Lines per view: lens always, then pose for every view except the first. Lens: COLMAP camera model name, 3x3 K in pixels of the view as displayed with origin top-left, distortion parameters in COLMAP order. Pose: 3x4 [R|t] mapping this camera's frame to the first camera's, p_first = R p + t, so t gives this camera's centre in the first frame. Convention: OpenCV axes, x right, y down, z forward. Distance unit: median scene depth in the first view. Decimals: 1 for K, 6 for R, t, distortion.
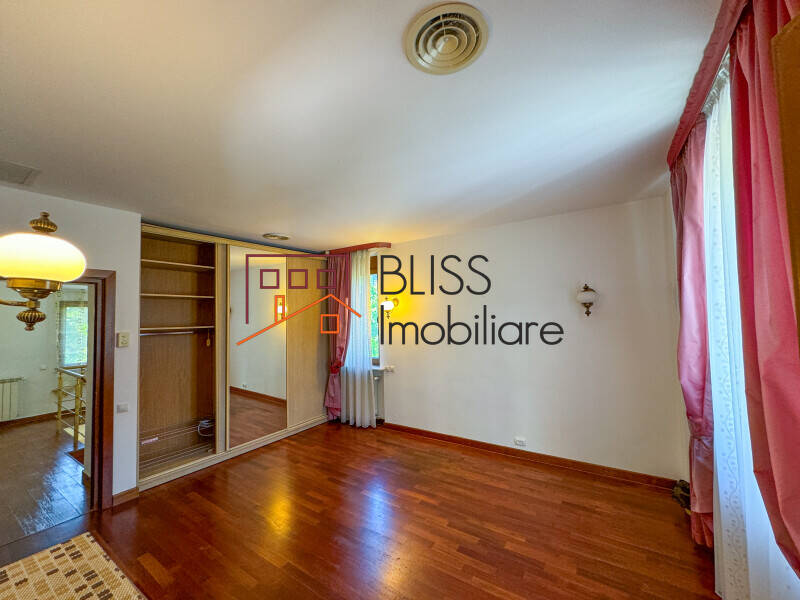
lens RADIAL K [[322.2, 0, 400.0], [0, 322.2, 302.8], [0, 0, 1]] dist [0.000115, -0.000216]
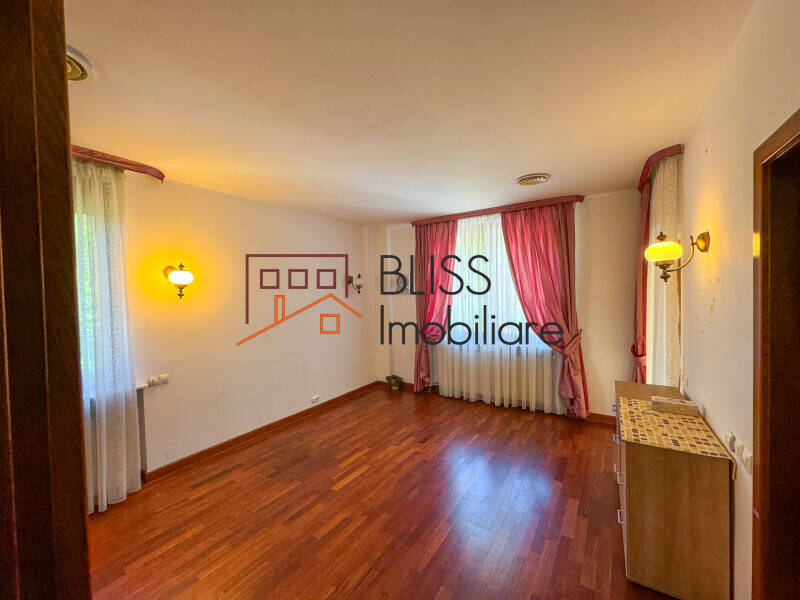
lens RADIAL K [[322.2, 0, 398.7], [0, 322.2, 301.4], [0, 0, 1]] dist [0.000115, -0.000216]
pose [[0.000219, -0.004528, 0.999990, -0.905880], [-0.013624, 0.999897, 0.004531, 0.062985], [-0.999907, -0.013625, 0.000157, 0.761548]]
